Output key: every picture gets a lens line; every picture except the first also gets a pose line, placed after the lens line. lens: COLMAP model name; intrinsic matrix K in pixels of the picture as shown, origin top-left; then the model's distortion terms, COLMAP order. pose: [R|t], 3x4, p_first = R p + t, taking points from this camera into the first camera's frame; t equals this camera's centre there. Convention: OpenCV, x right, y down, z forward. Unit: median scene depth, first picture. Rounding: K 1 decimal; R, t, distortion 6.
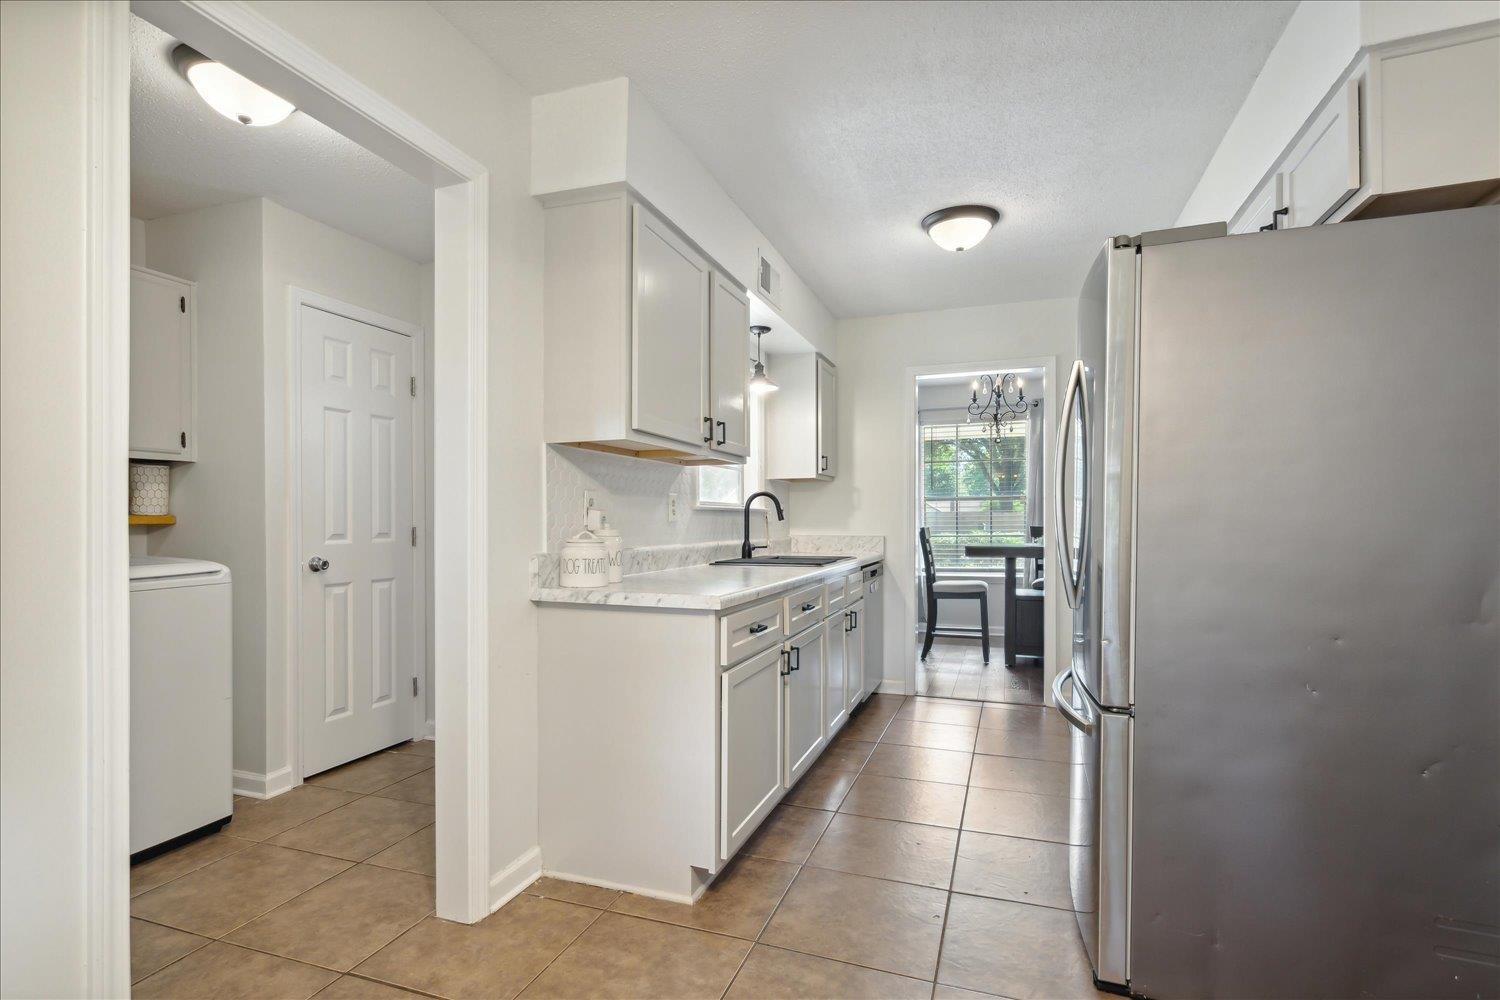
lens RADIAL K [[708.5, 0, 749.0], [0, 708.5, 502.8], [0, 0, 1]] dist [0.001610, 0.000308]
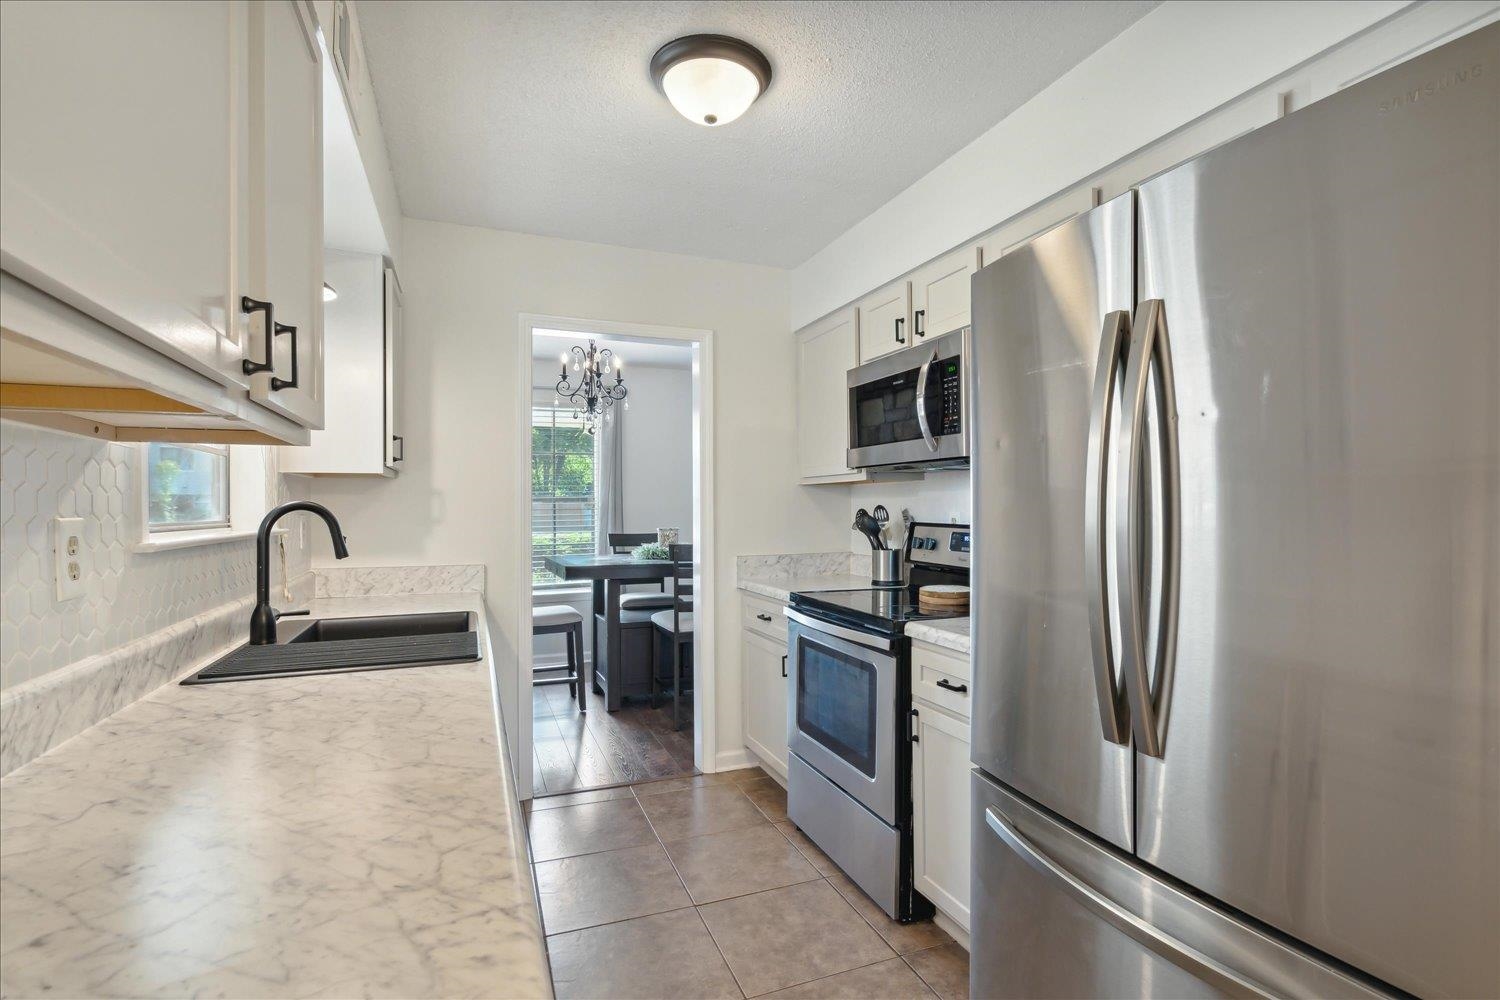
lens RADIAL K [[708.5, 0, 749.0], [0, 708.5, 502.8], [0, 0, 1]] dist [0.001610, 0.000308]
pose [[0.749444, 0.004849, 0.662050, -0.072778], [-0.013234, 0.999883, 0.007659, -0.022724], [-0.661935, -0.014501, 0.749421, 0.424211]]
